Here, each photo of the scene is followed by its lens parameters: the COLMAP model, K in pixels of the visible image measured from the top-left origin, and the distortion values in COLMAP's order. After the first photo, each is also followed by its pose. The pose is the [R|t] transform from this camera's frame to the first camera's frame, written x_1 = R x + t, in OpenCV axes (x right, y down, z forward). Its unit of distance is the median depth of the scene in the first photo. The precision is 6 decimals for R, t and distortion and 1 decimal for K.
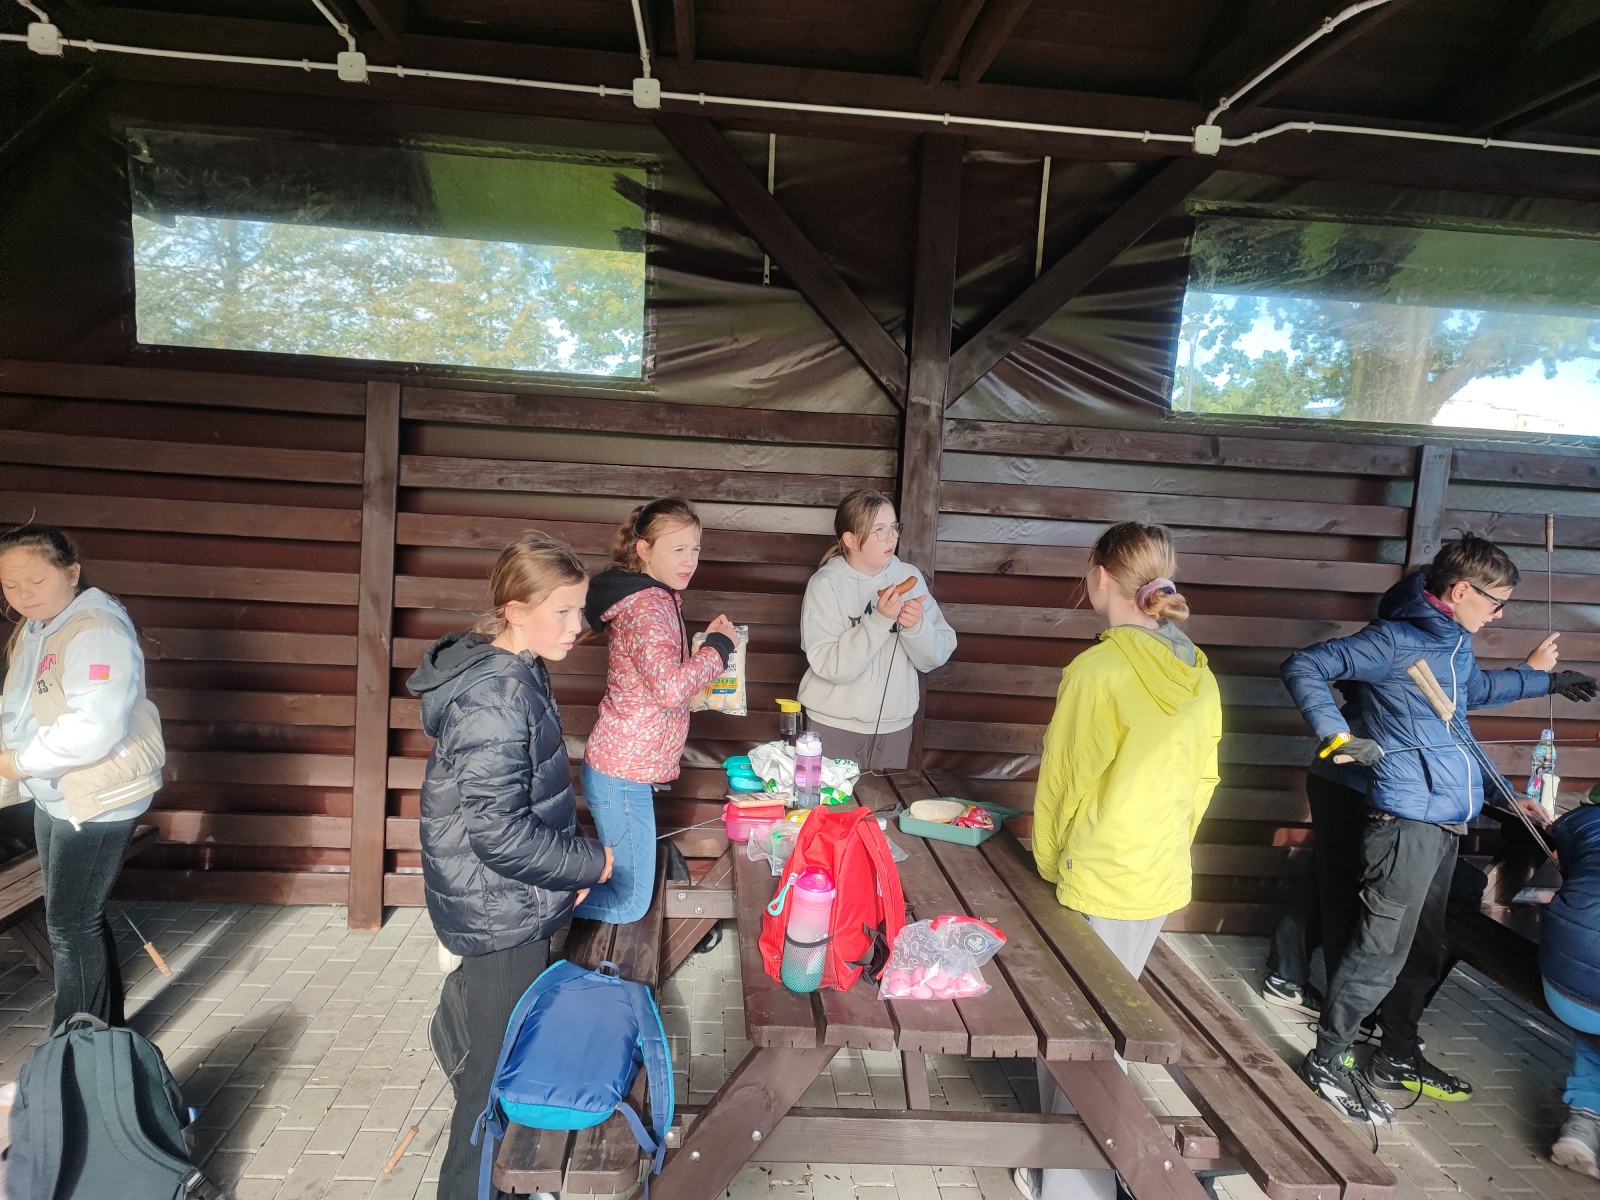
lens RADIAL K [[1157.7, 0, 785.2], [0, 1157.7, 596.7], [0, 0, 1]] dist [0.059194, -0.032520]
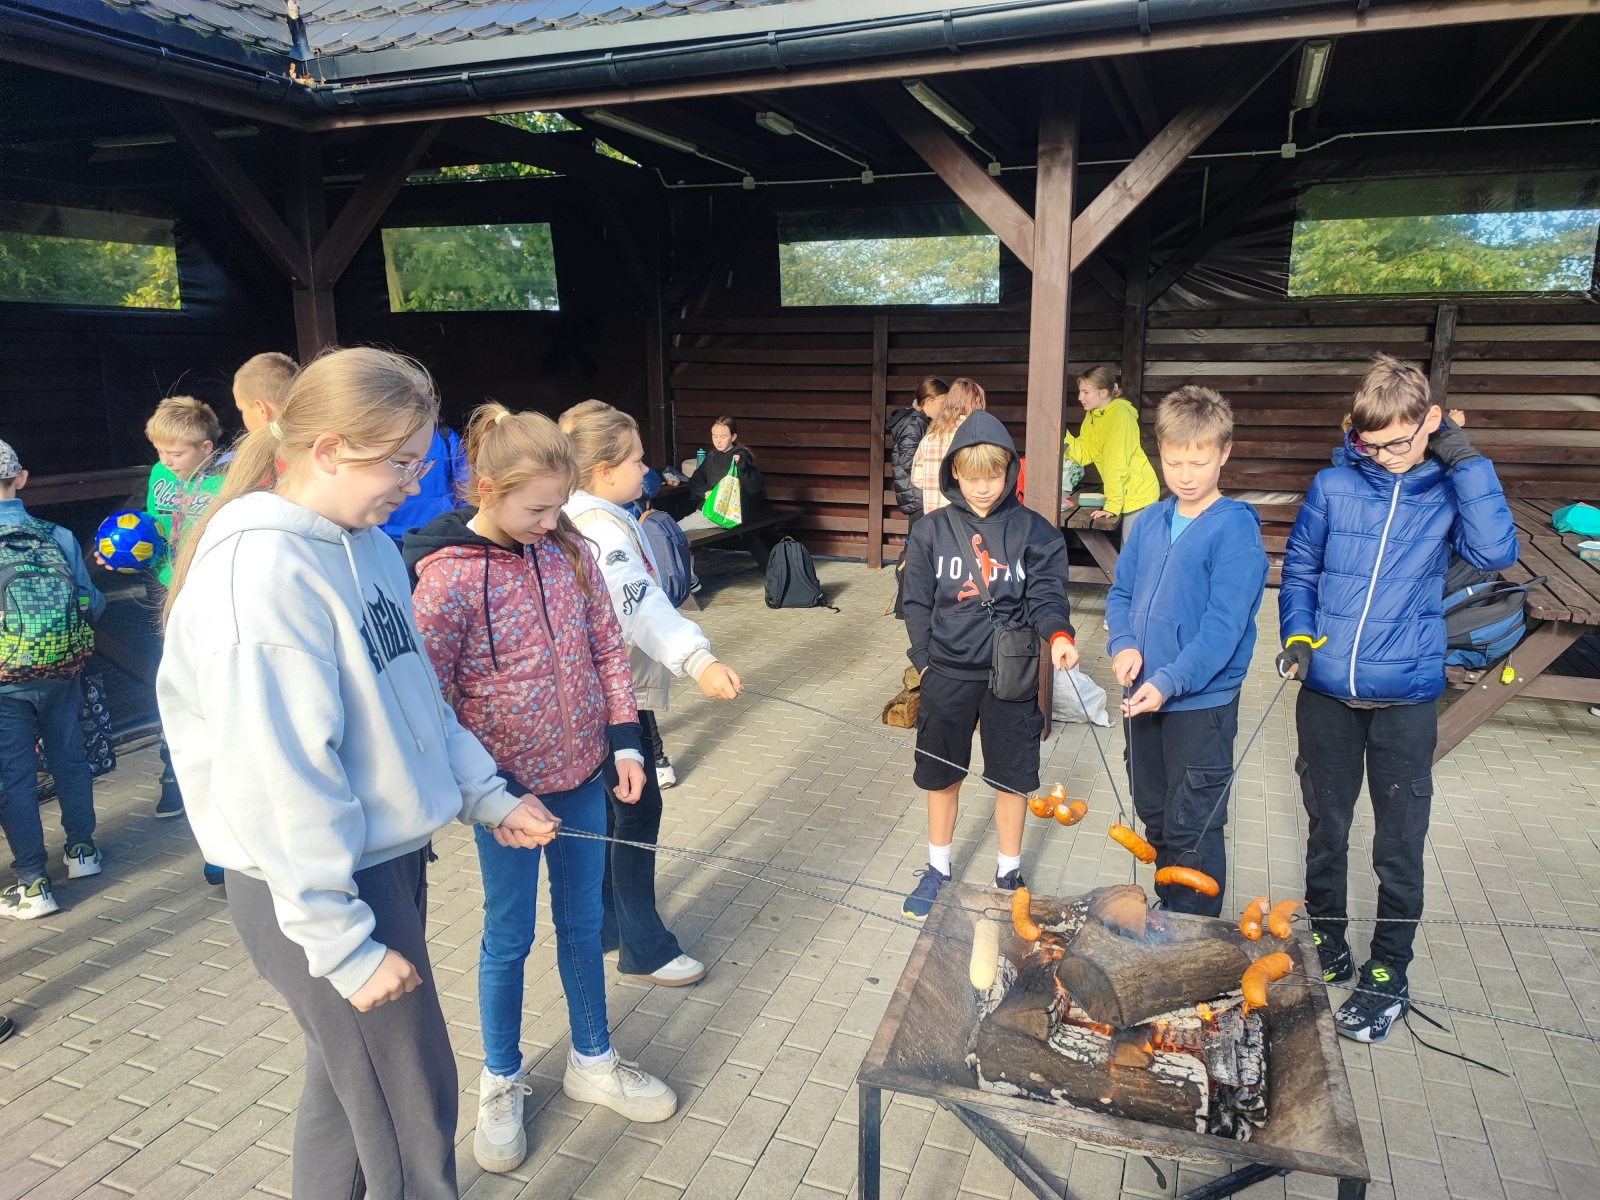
lens RADIAL K [[1157.7, 0, 814.5], [0, 1157.7, 596.3], [0, 0, 1]] dist [0.059194, -0.032520]
pose [[0.910580, 0.027386, -0.412424, 0.436914], [0.014111, 0.995161, 0.097238, 0.121267], [0.413092, -0.094363, 0.905787, -1.029341]]
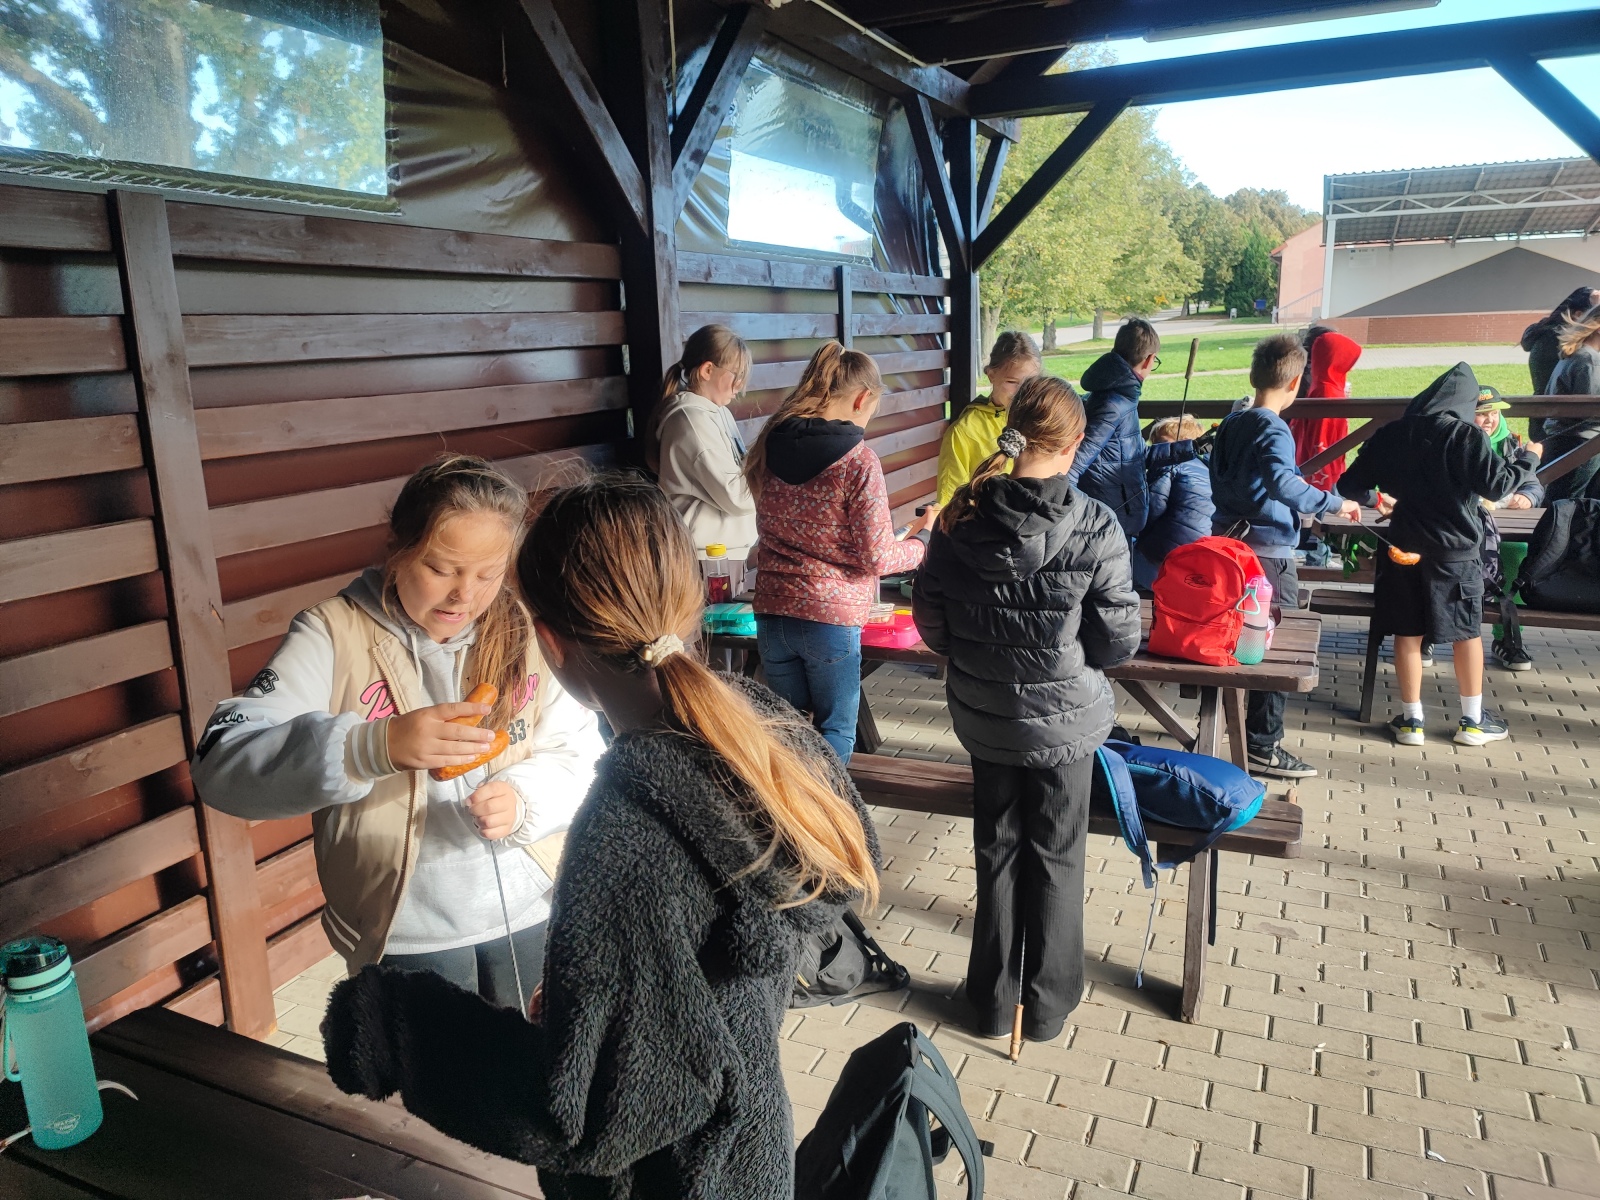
lens RADIAL K [[1157.7, 0, 793.2], [0, 1157.7, 599.3], [0, 0, 1]] dist [0.059194, -0.032520]
pose [[0.467649, -0.267563, 0.842446, -0.720261], [0.138923, 0.963489, 0.228889, -0.071733], [-0.872929, 0.009995, 0.487745, 0.394221]]
